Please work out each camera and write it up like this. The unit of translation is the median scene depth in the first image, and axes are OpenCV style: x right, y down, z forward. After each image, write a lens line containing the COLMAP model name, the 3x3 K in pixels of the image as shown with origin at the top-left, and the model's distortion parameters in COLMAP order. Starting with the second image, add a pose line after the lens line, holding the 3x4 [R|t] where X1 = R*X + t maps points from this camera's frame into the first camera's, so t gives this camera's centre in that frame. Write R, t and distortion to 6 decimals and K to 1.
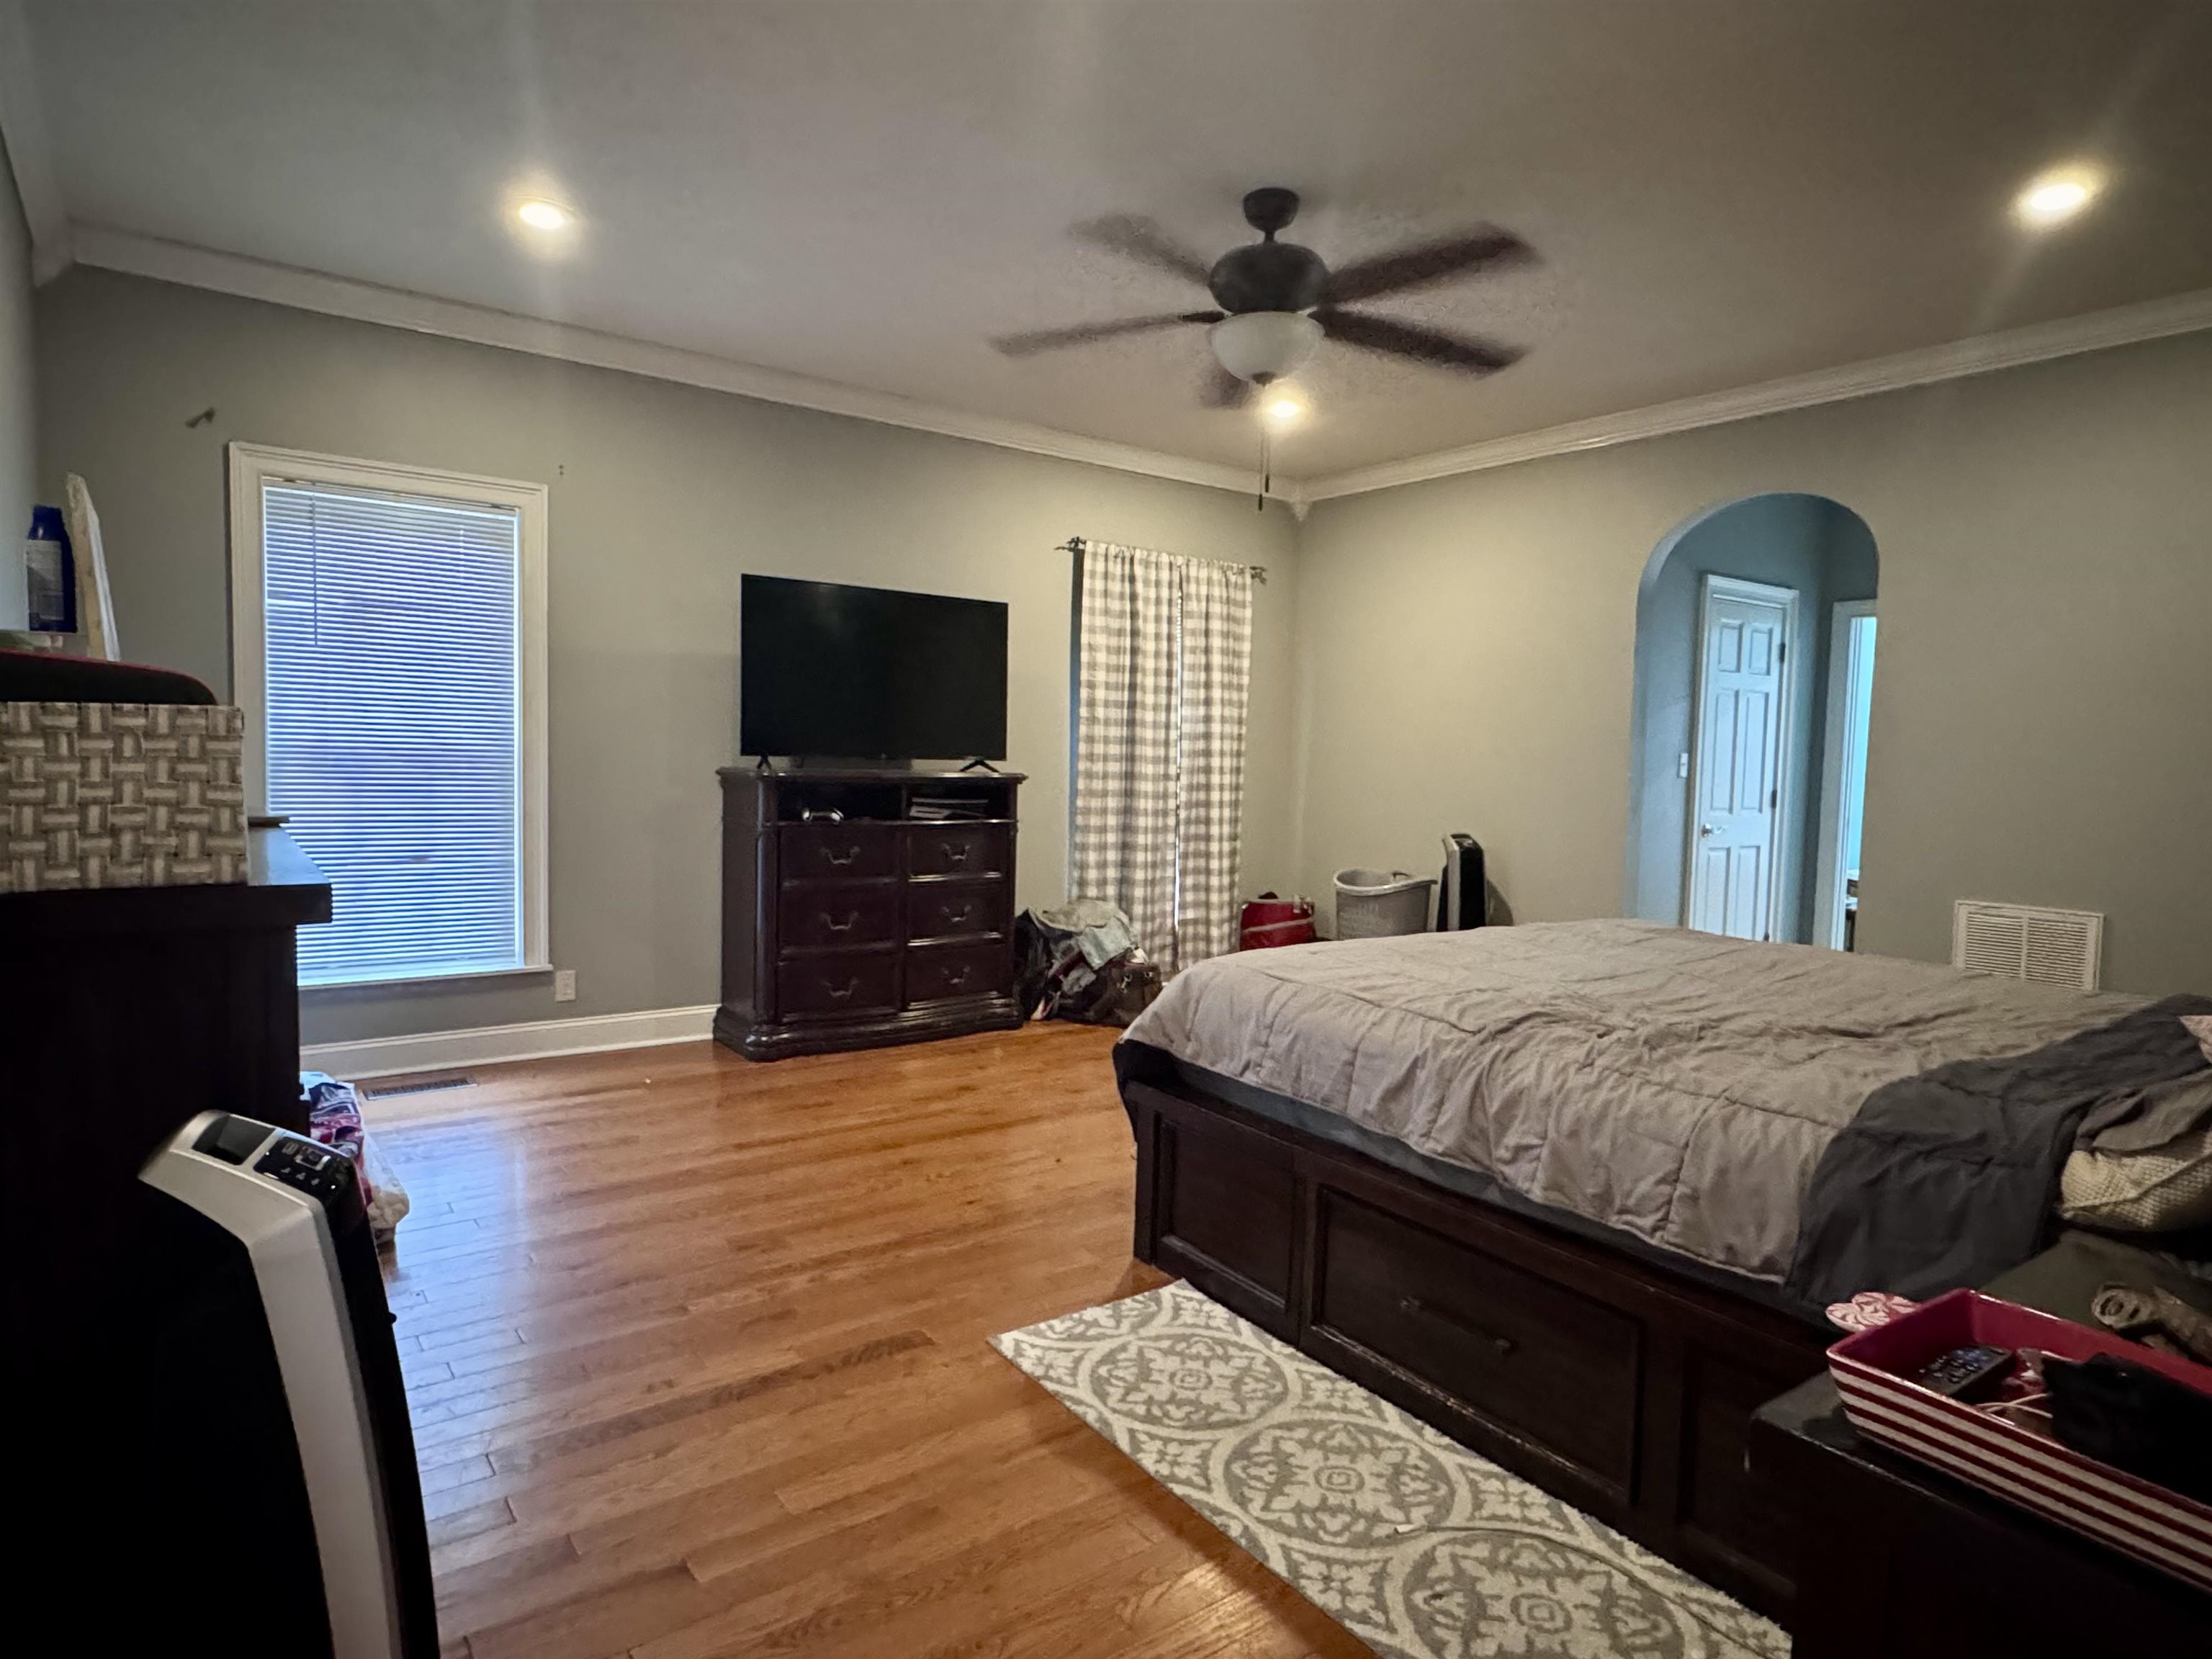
lens RADIAL K [[1257.7, 0, 1113.5], [0, 1257.7, 826.1], [0, 0, 1]] dist [0.002972, 0.002340]
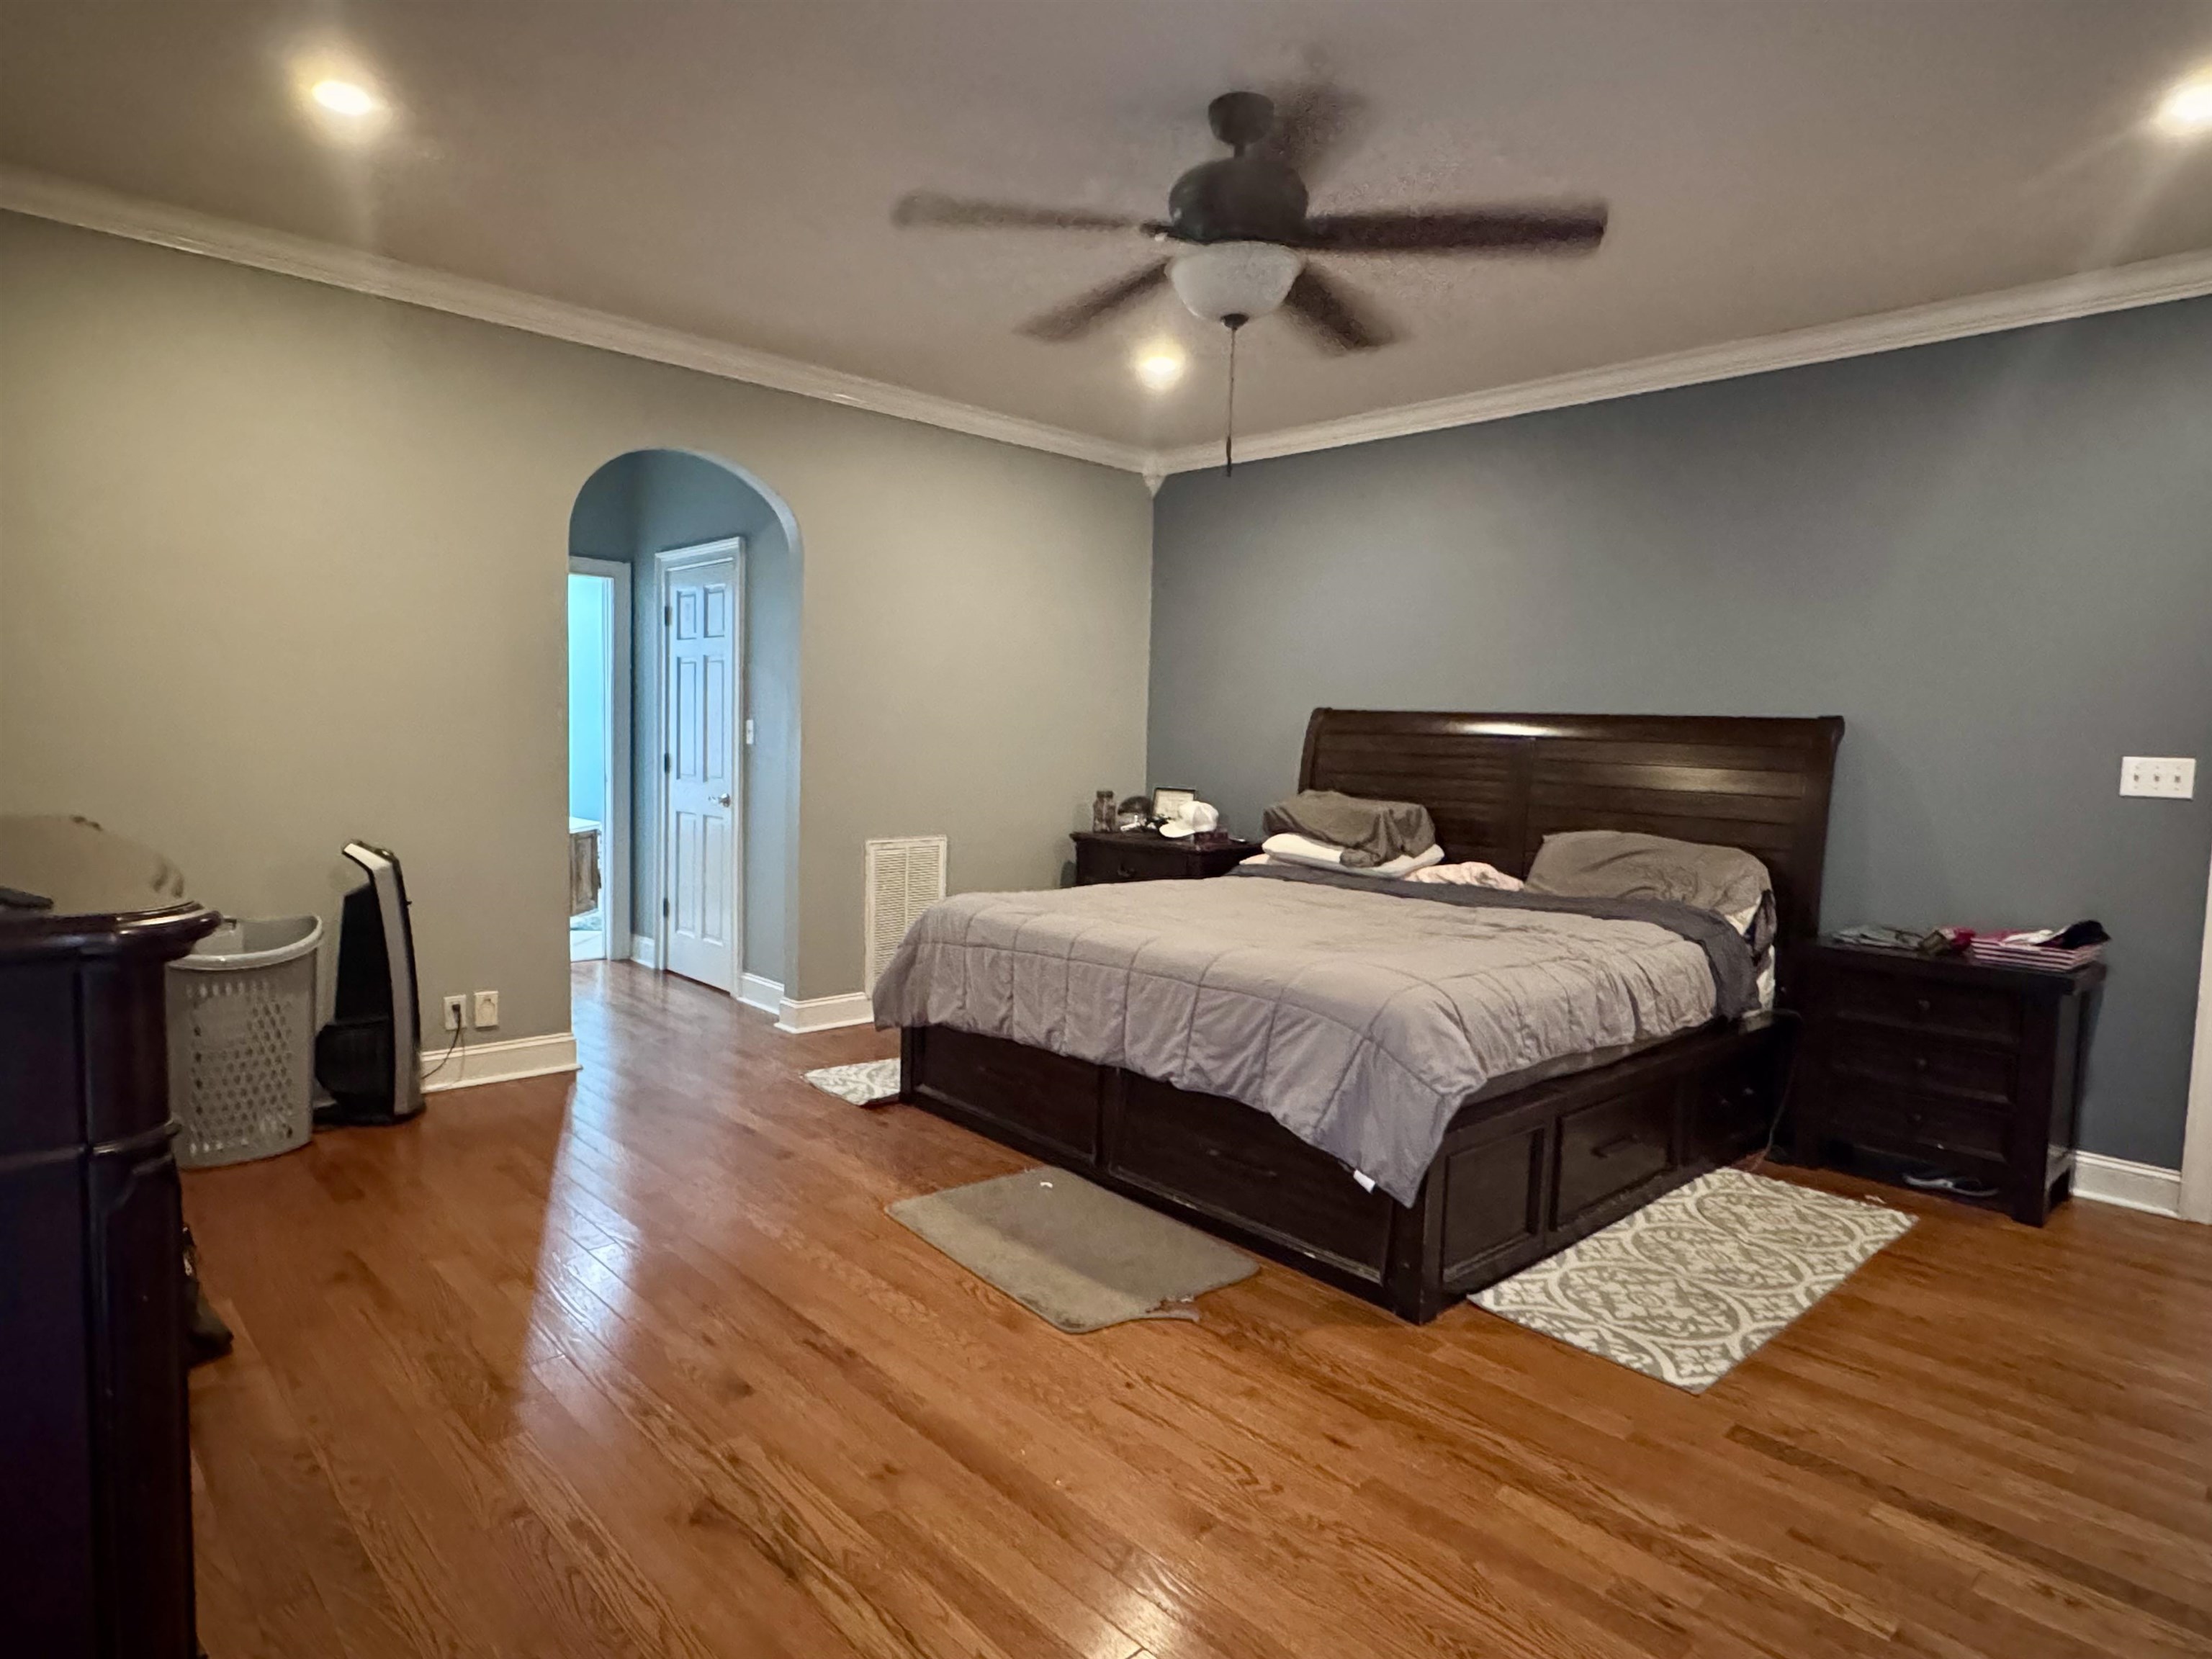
lens RADIAL K [[1257.7, 0, 1111.1], [0, 1257.7, 838.9], [0, 0, 1]] dist [0.002972, 0.002340]
pose [[-0.131037, -0.111315, 0.985108, -0.938110], [0.025497, 0.992969, 0.115595, -0.131953], [-0.991050, 0.040264, -0.127277, 1.546827]]
